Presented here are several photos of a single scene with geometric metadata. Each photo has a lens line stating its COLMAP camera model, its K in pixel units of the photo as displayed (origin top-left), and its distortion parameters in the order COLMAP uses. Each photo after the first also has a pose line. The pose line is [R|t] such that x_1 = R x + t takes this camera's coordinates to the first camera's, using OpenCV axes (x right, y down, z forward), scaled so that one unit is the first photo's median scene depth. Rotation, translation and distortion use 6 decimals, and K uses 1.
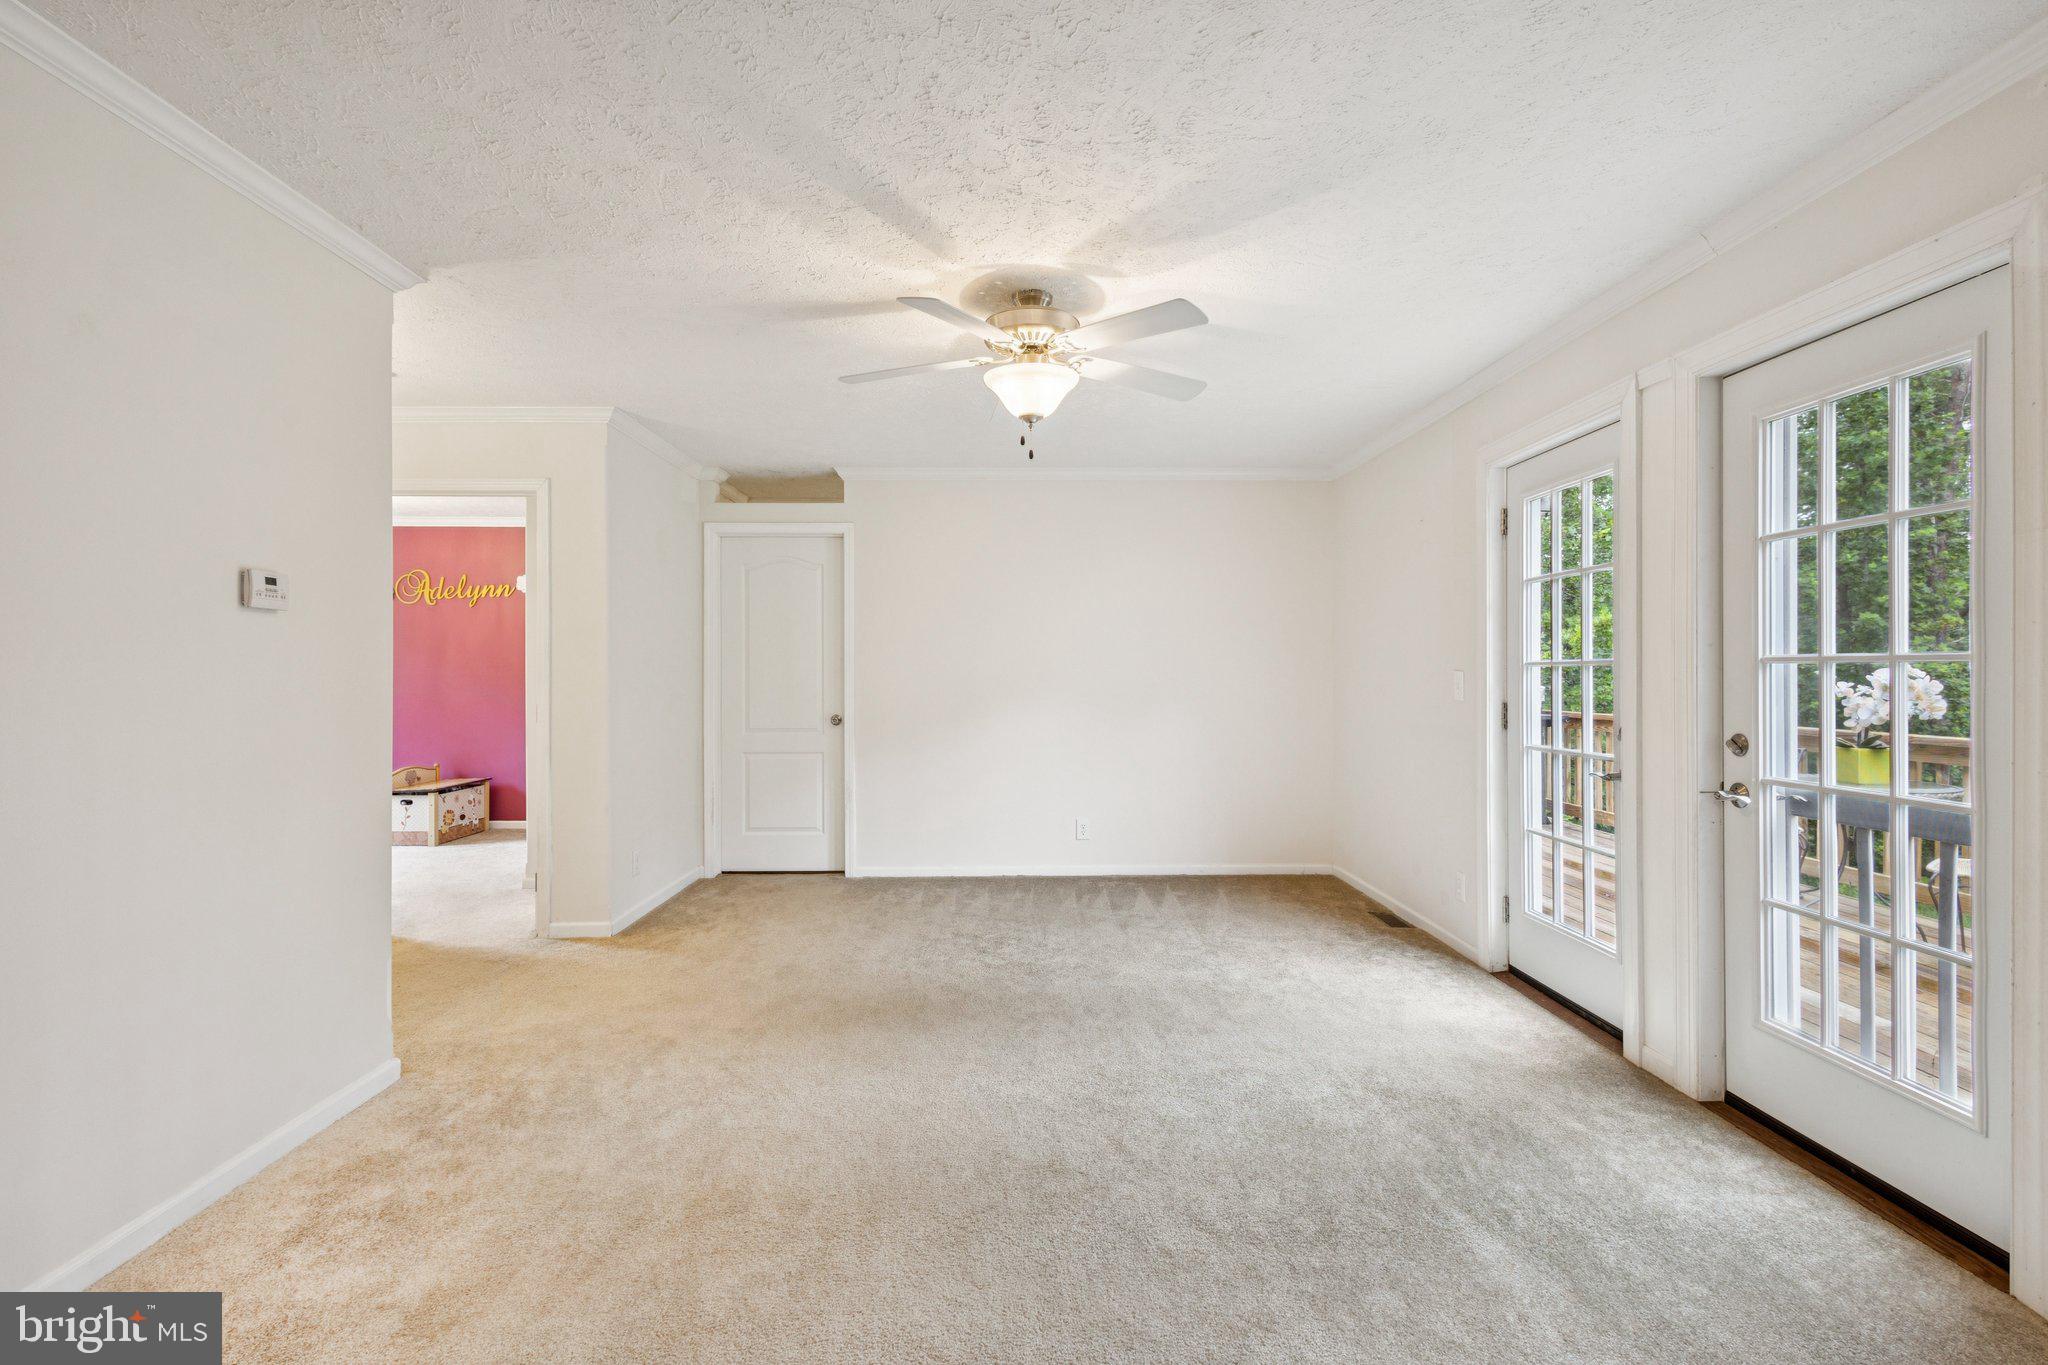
lens RADIAL K [[942.9, 0, 1021.8], [0, 942.9, 677.9], [0, 0, 1]] dist [0.013569, -0.002971]
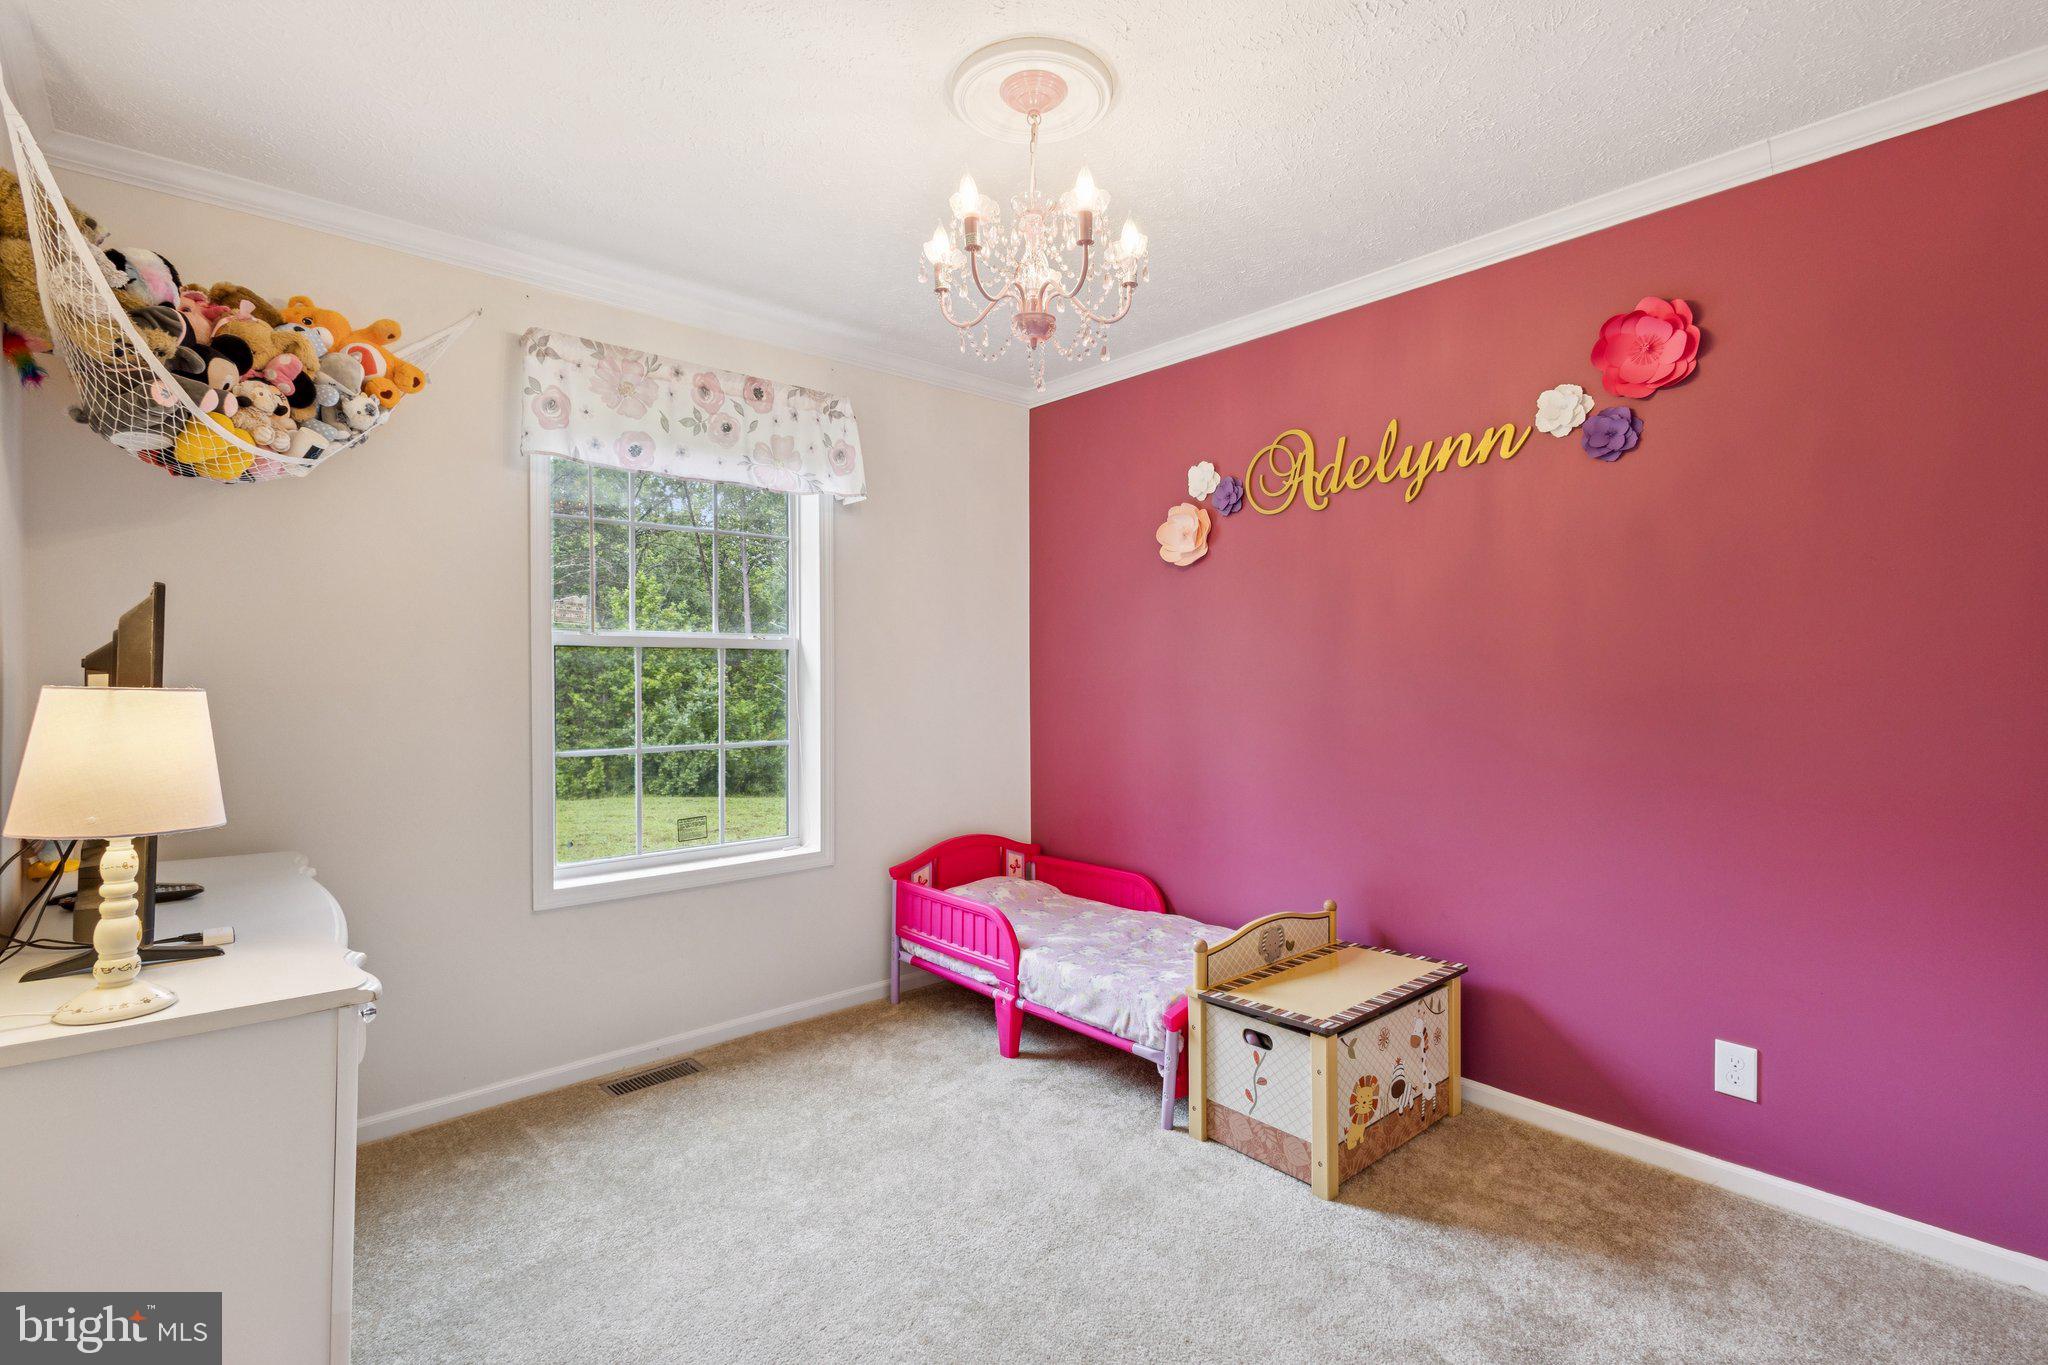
lens RADIAL K [[942.9, 0, 1021.6], [0, 942.9, 674.6], [0, 0, 1]] dist [0.013569, -0.002971]
pose [[0.647258, -0.001318, -0.762270, -0.406490], [0.003428, 0.999993, 0.001182, -0.006457], [0.762264, -0.003378, 0.647258, 0.656518]]
